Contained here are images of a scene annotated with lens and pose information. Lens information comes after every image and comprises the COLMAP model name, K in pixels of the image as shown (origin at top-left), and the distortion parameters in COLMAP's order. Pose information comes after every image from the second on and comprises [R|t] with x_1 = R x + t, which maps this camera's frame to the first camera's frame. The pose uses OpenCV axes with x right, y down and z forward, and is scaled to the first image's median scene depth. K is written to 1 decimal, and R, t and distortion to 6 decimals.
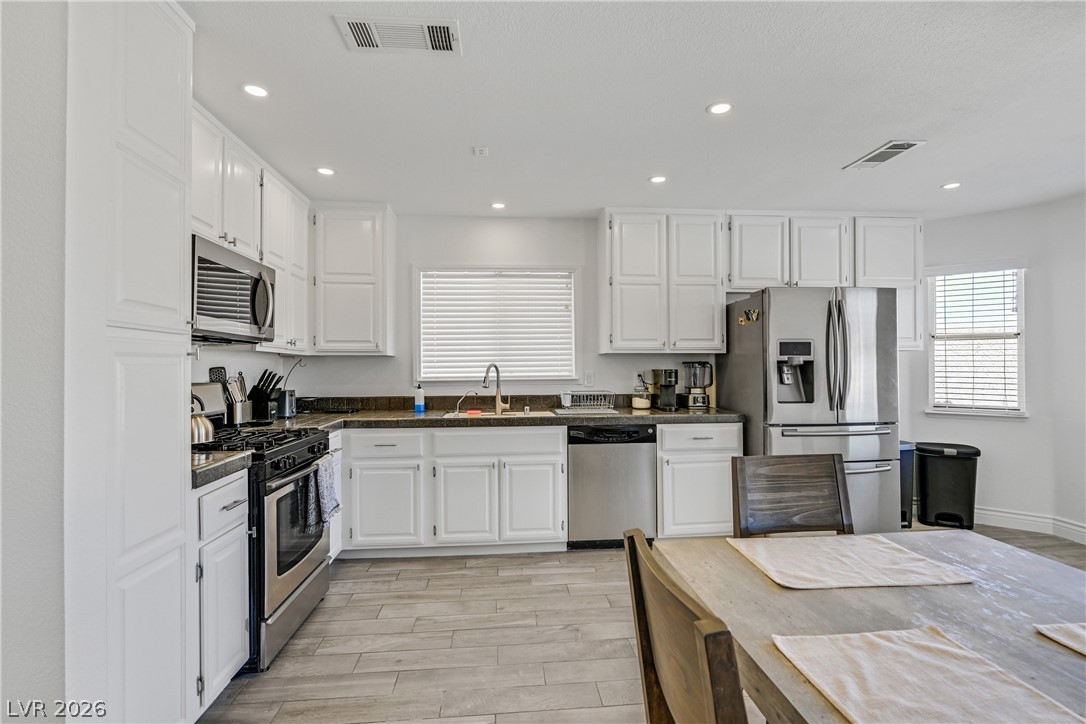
lens RADIAL K [[519.4, 0, 545.0], [0, 519.4, 366.4], [0, 0, 1]] dist [0.001661, 0.000941]
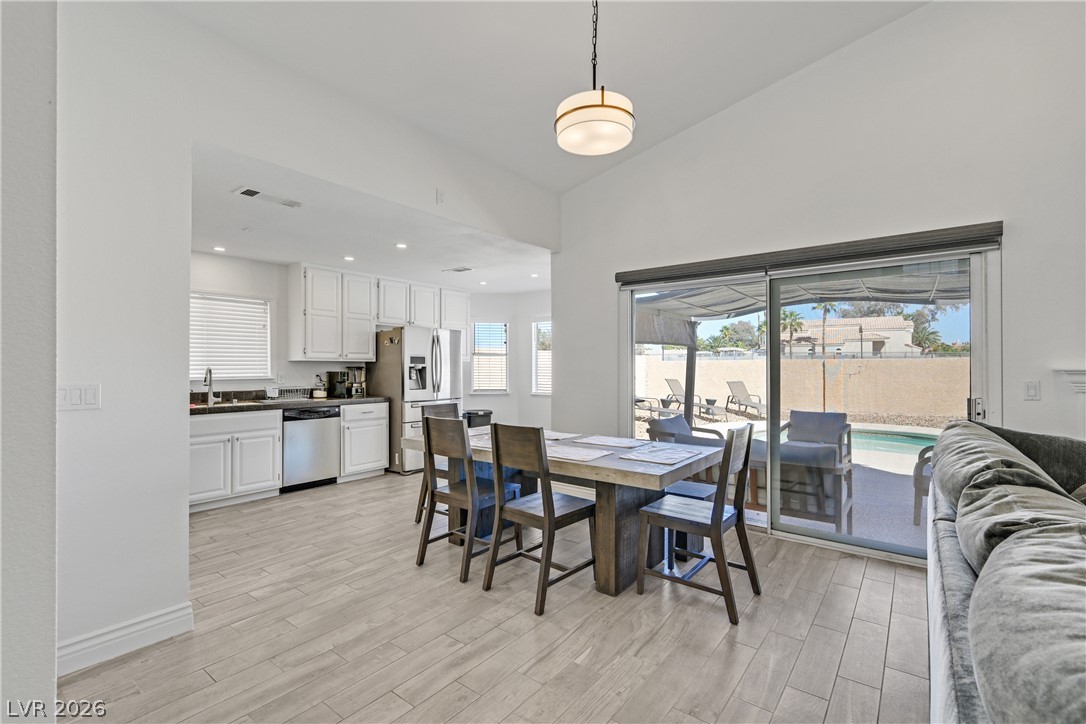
lens RADIAL K [[485.8, 0, 543.7], [0, 485.8, 364.7], [0, 0, 1]] dist [0.001337, 0.000099]
pose [[0.686084, 0.008542, 0.727472, -0.414946], [-0.002221, 0.999951, -0.009647, -0.001736], [-0.727519, 0.005003, 0.686069, -0.454944]]
